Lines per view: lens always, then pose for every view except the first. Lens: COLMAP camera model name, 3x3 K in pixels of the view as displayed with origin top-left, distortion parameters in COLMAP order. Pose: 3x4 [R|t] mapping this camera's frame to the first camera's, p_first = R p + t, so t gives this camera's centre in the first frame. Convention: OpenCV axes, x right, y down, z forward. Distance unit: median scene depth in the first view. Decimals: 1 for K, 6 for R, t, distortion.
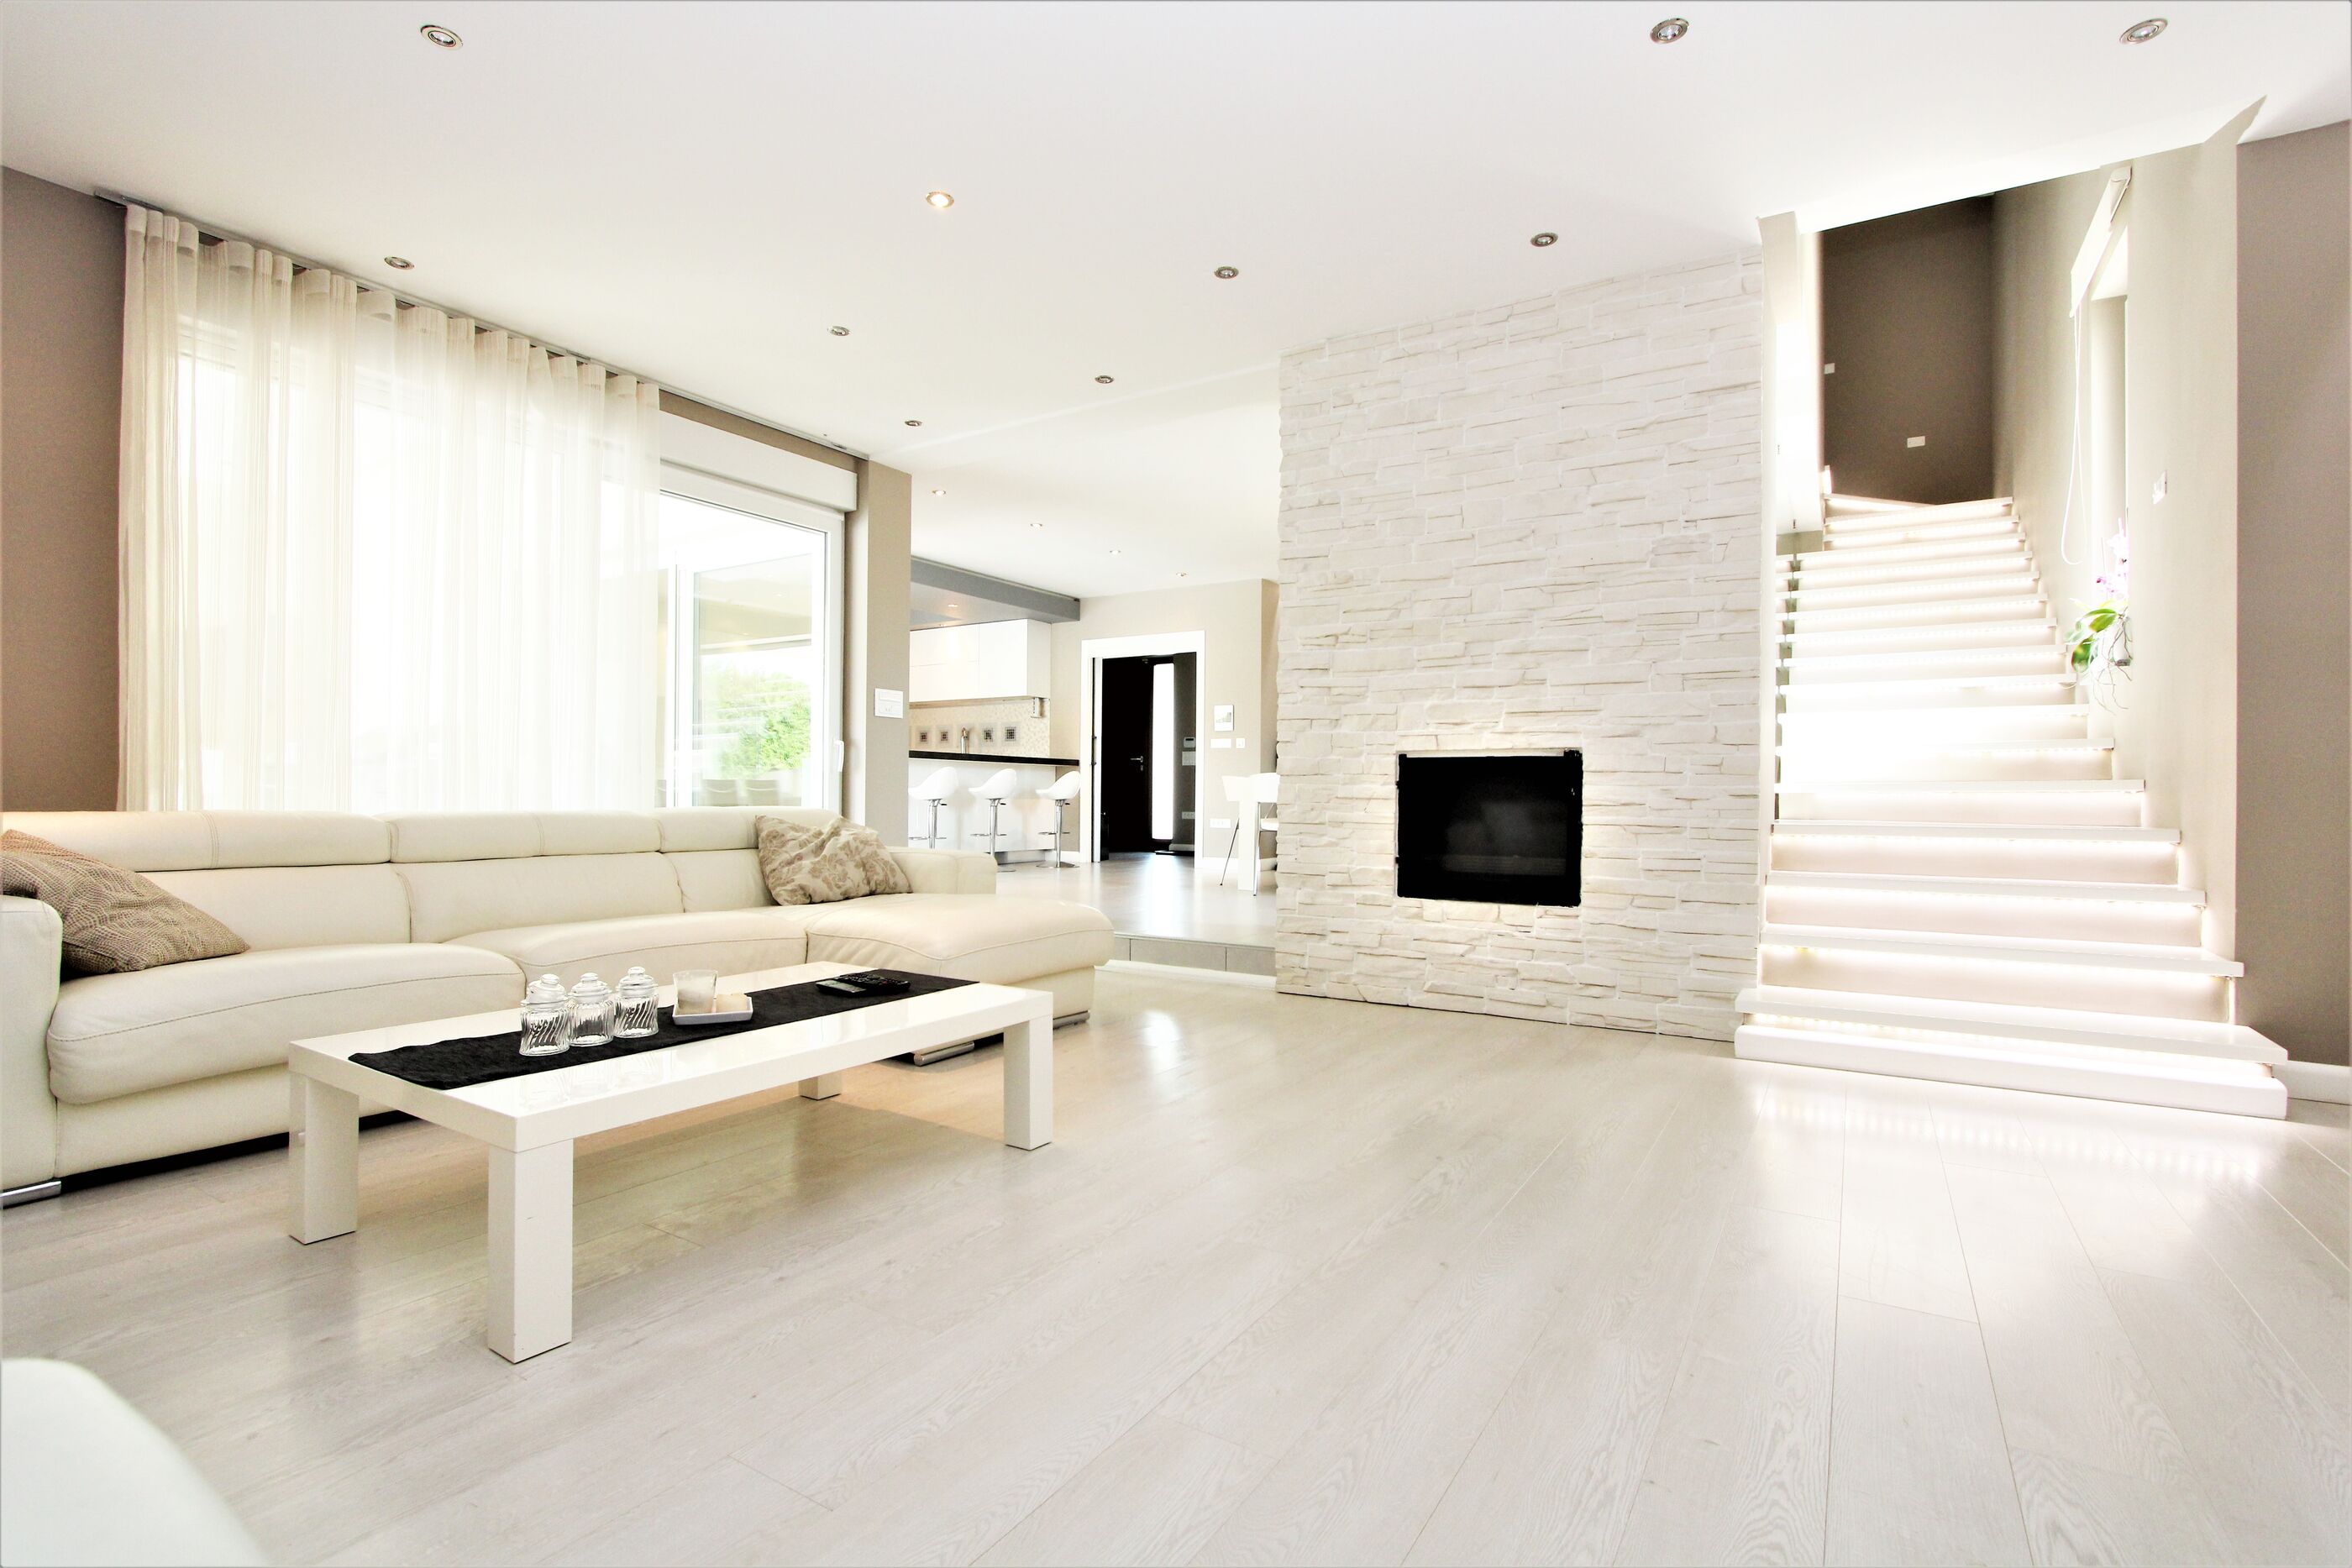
lens RADIAL K [[1091.2, 0, 1171.1], [0, 1091.2, 797.0], [0, 0, 1]] dist [-0.017199, 0.003167]
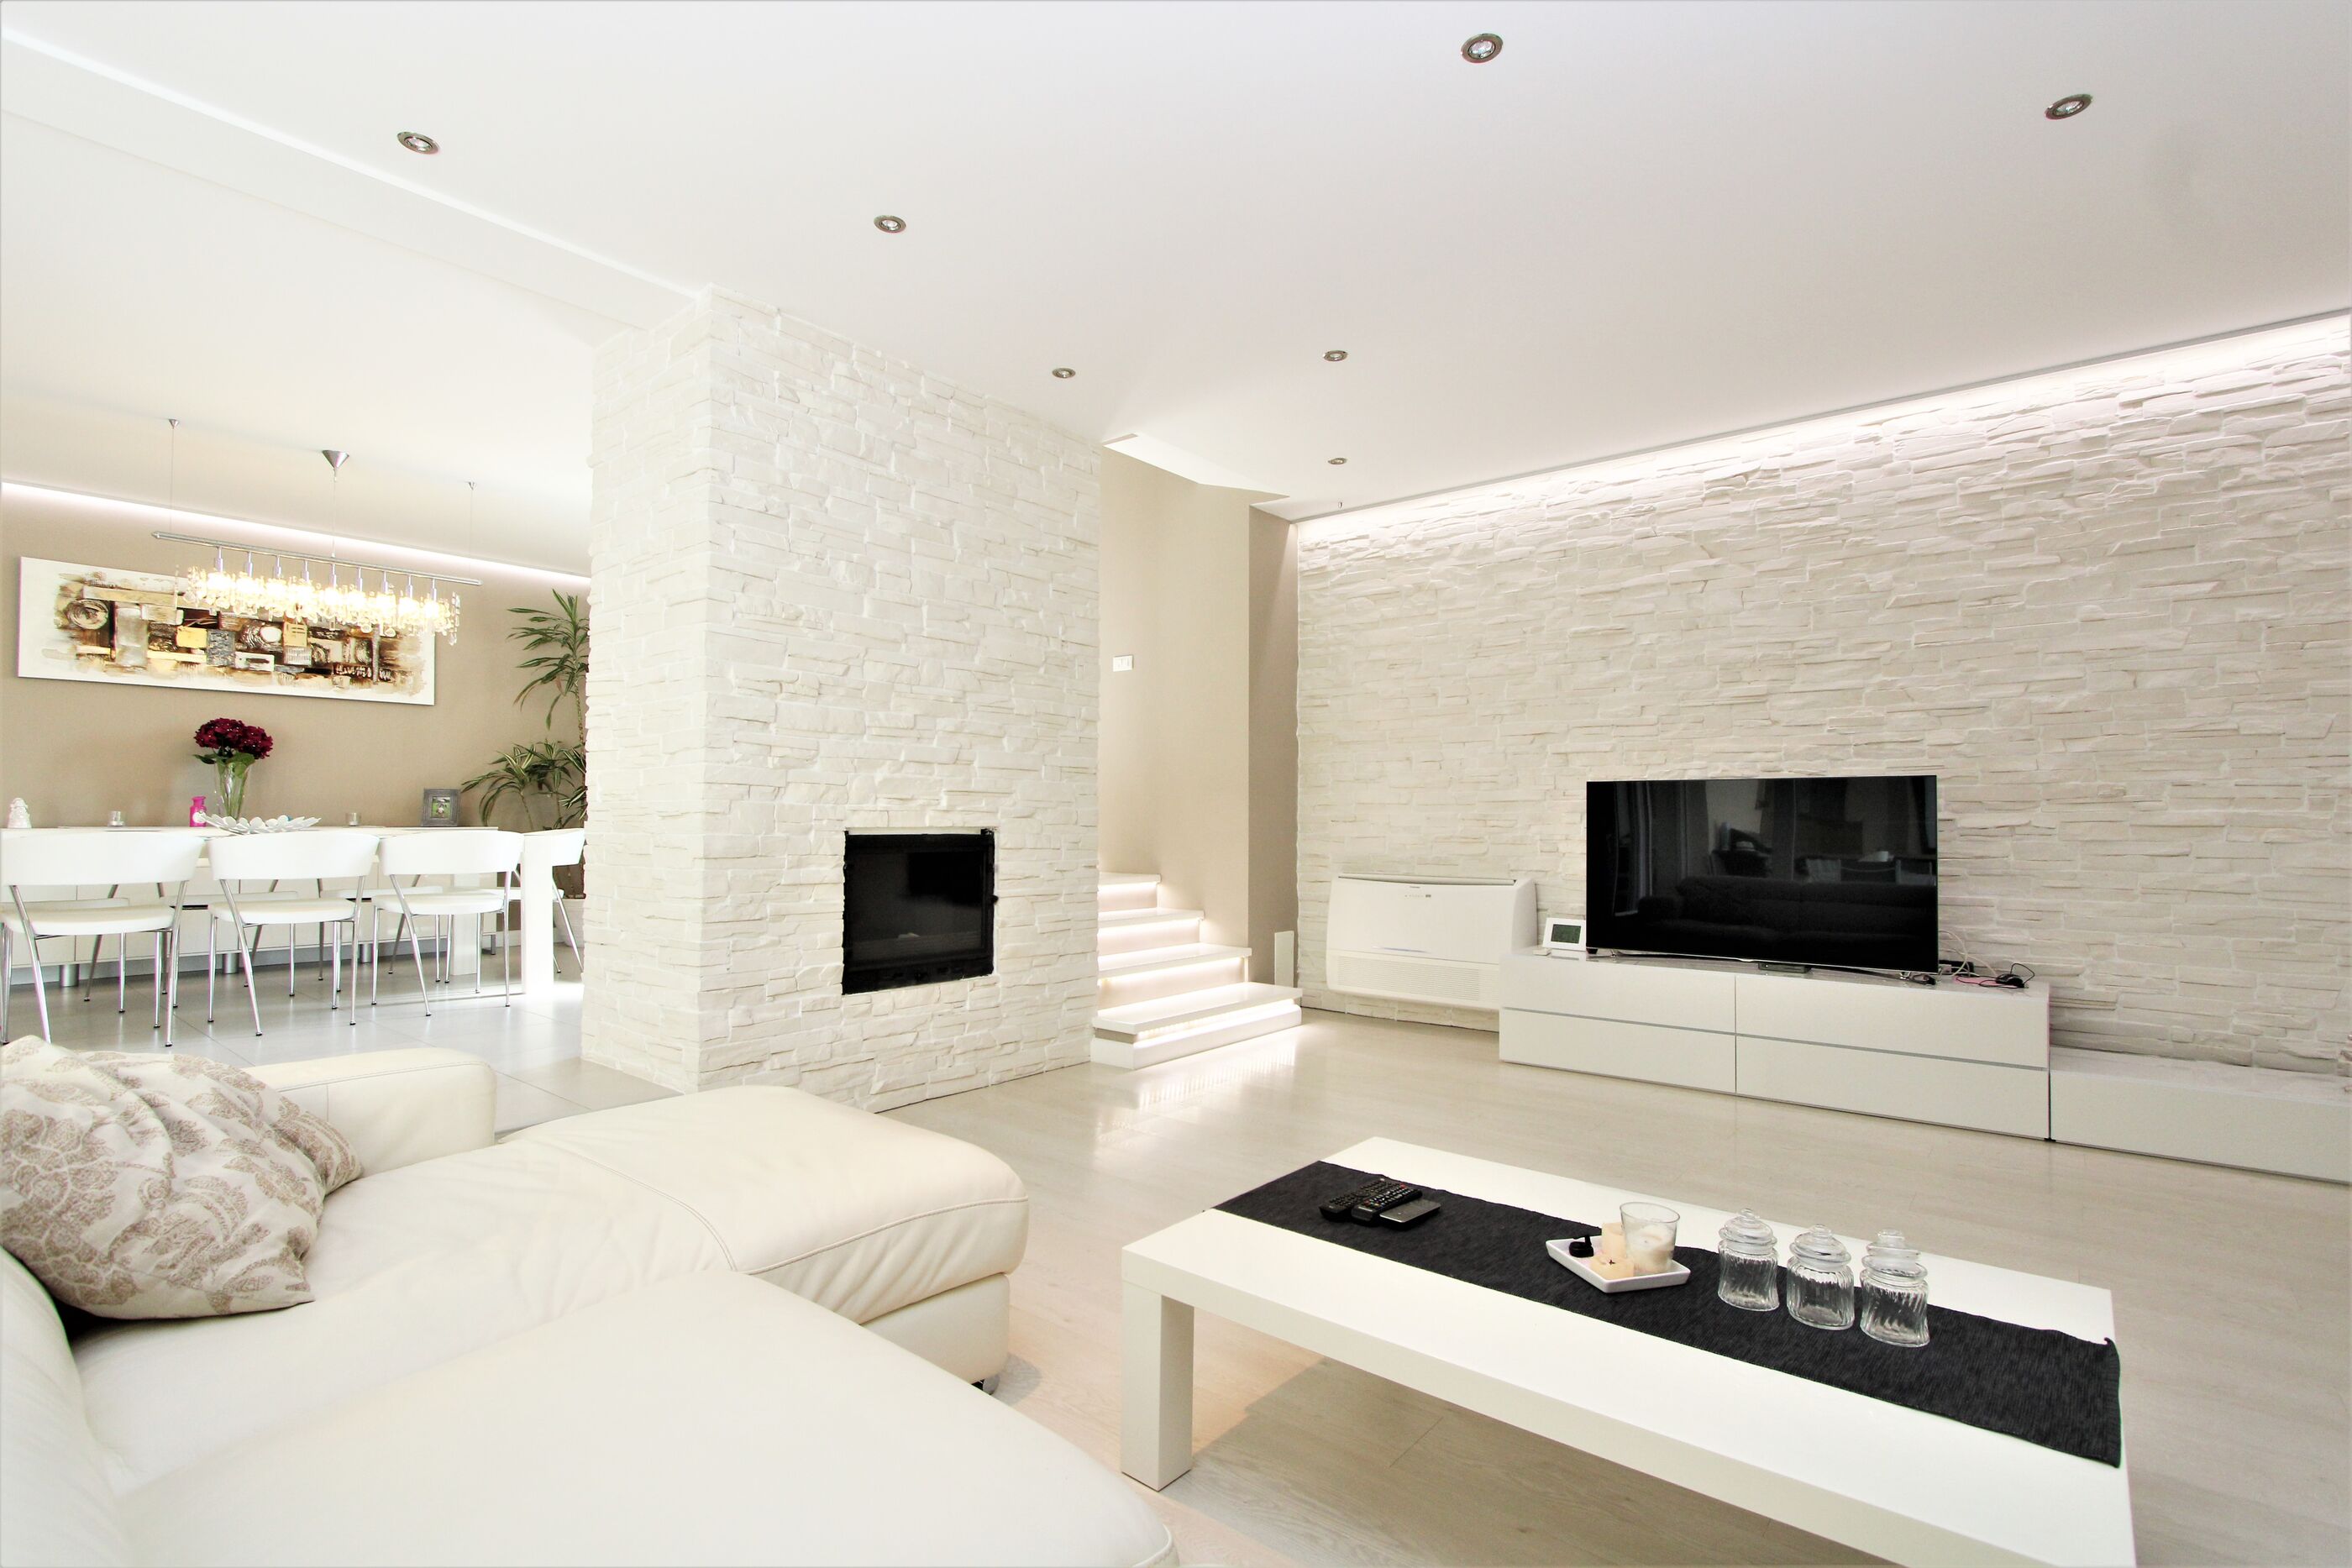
lens RADIAL K [[1091.2, 0, 1170.5], [0, 1091.2, 794.6], [0, 0, 1]] dist [-0.017199, 0.003167]
pose [[0.125563, 0.016295, 0.991952, -0.647116], [-0.003104, 0.999867, -0.016032, -0.057445], [-0.992081, -0.001066, 0.125596, 0.659185]]
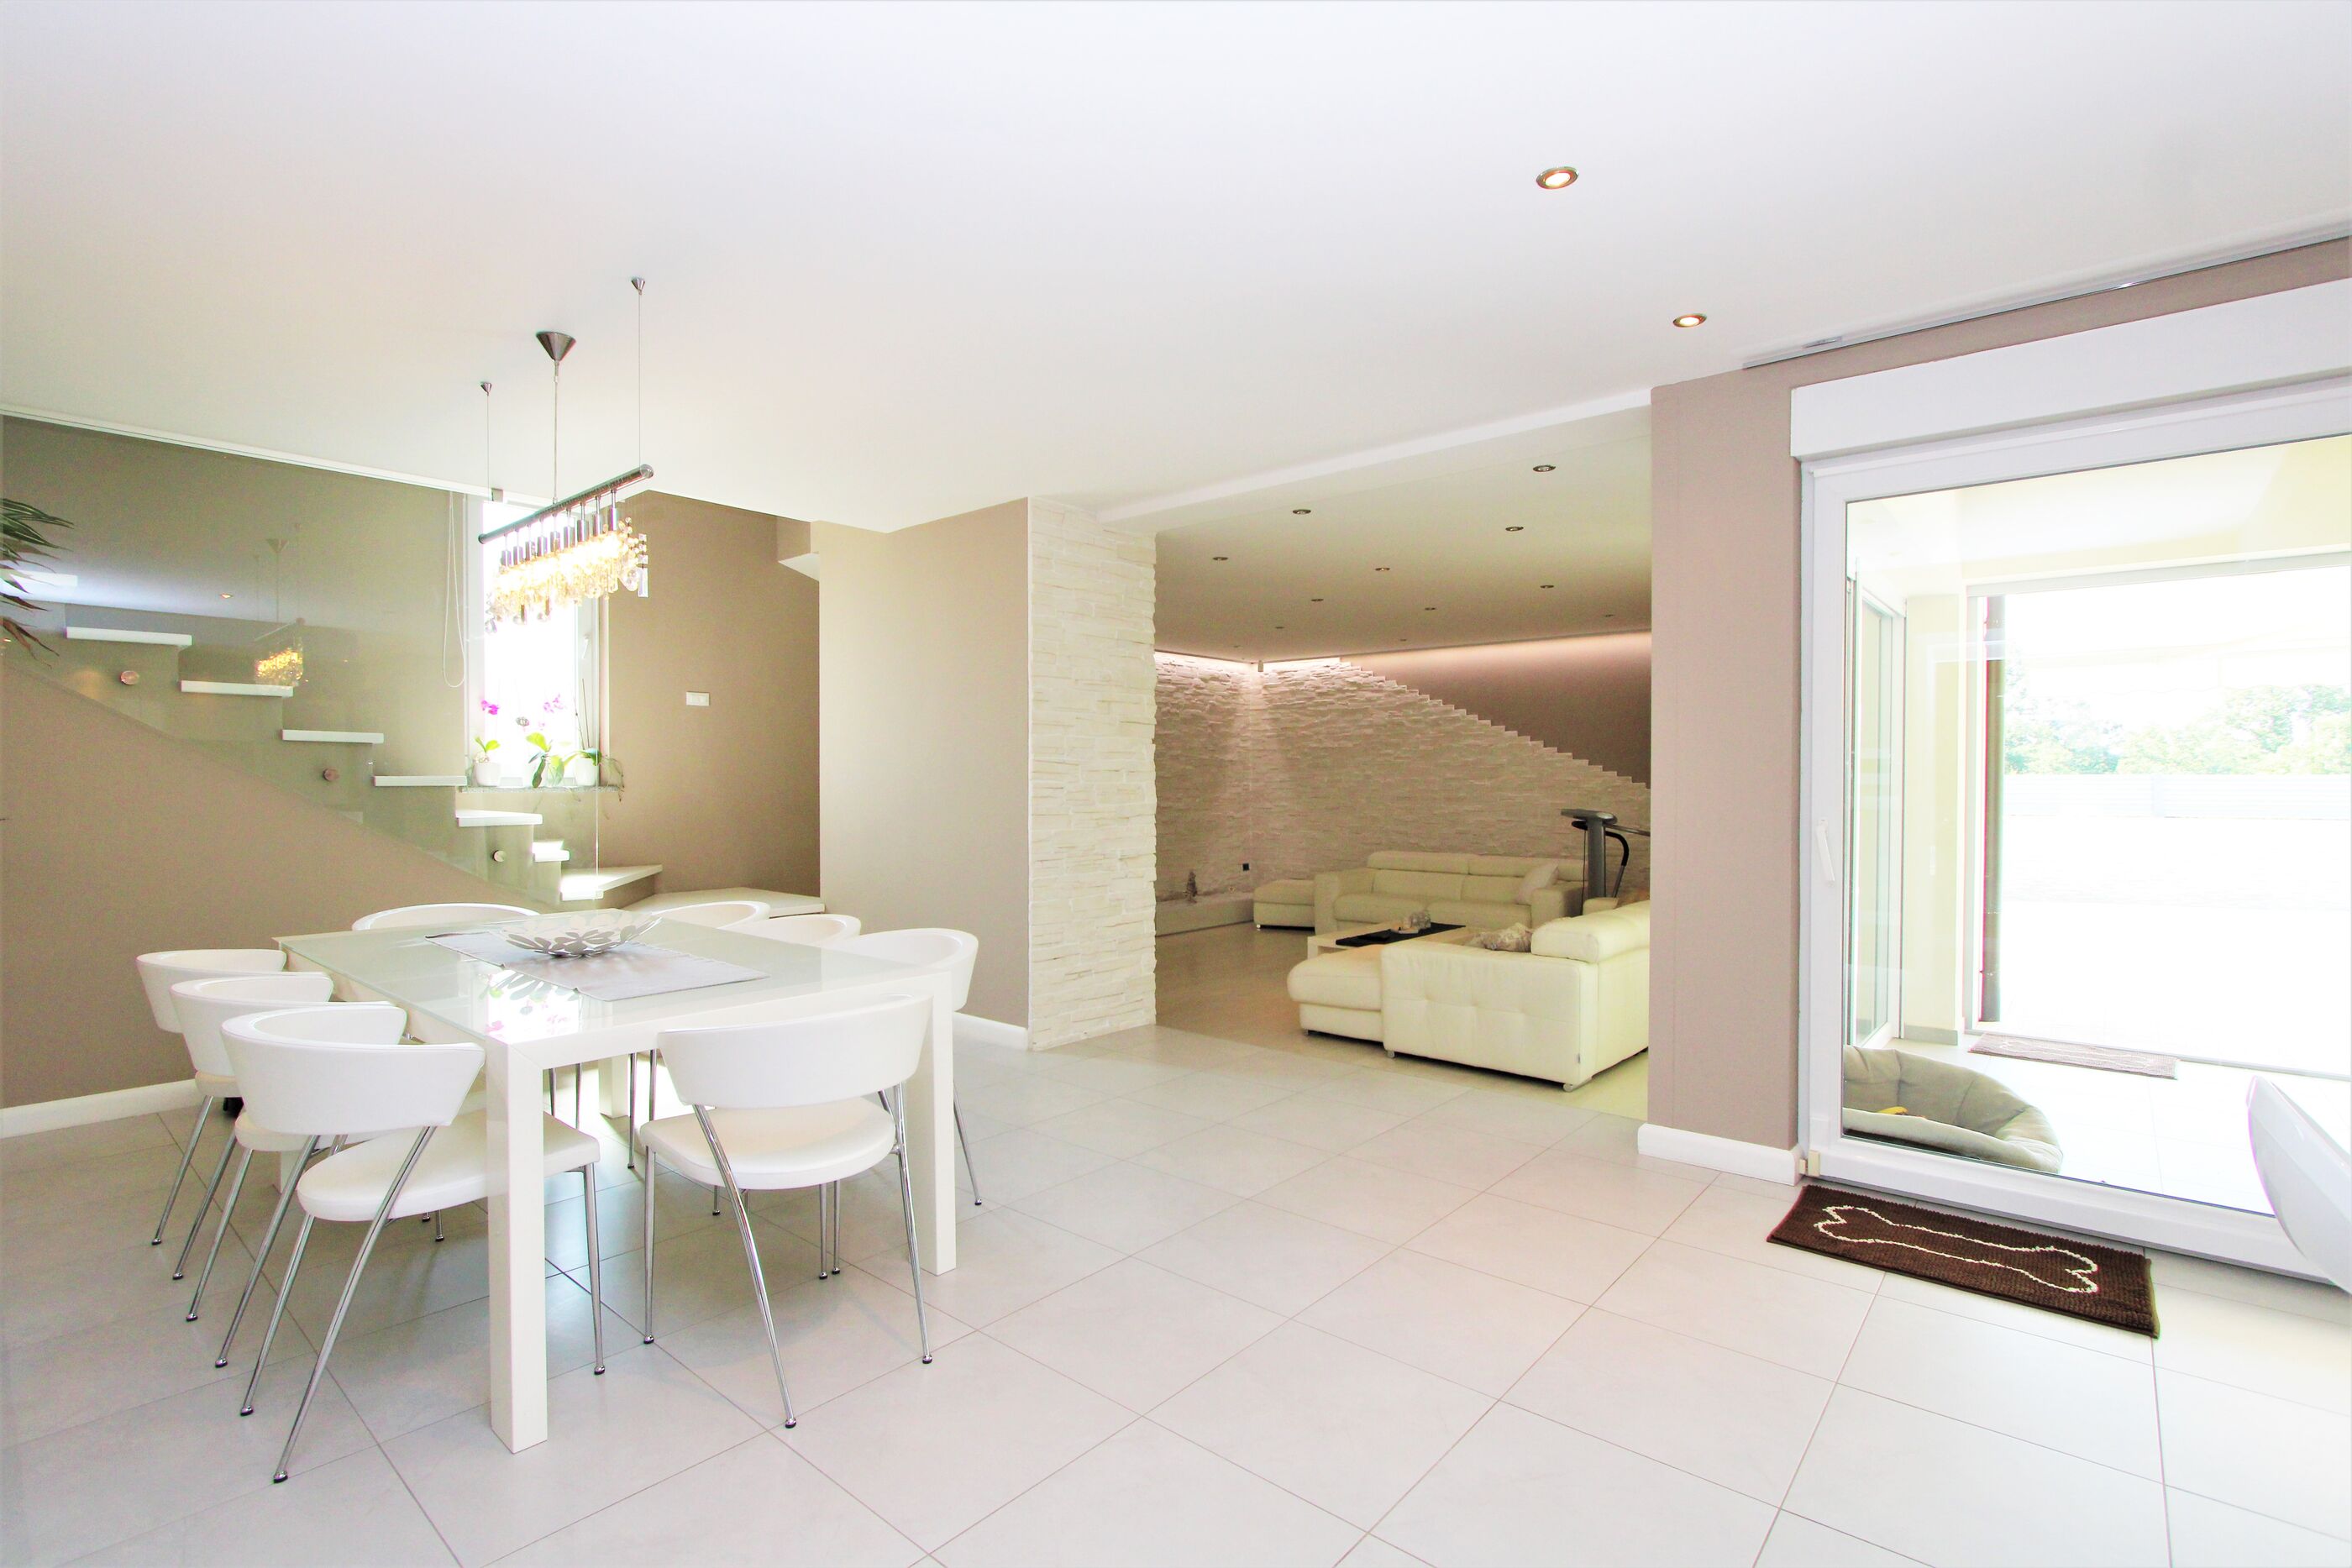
lens RADIAL K [[1091.2, 0, 1182.5], [0, 1091.2, 795.9], [0, 0, 1]] dist [-0.017199, 0.003167]
pose [[-0.989973, -0.007368, 0.141068, -0.117574], [-0.005357, 0.999879, 0.014629, -0.144415], [-0.141158, 0.013726, -0.989892, 2.447026]]
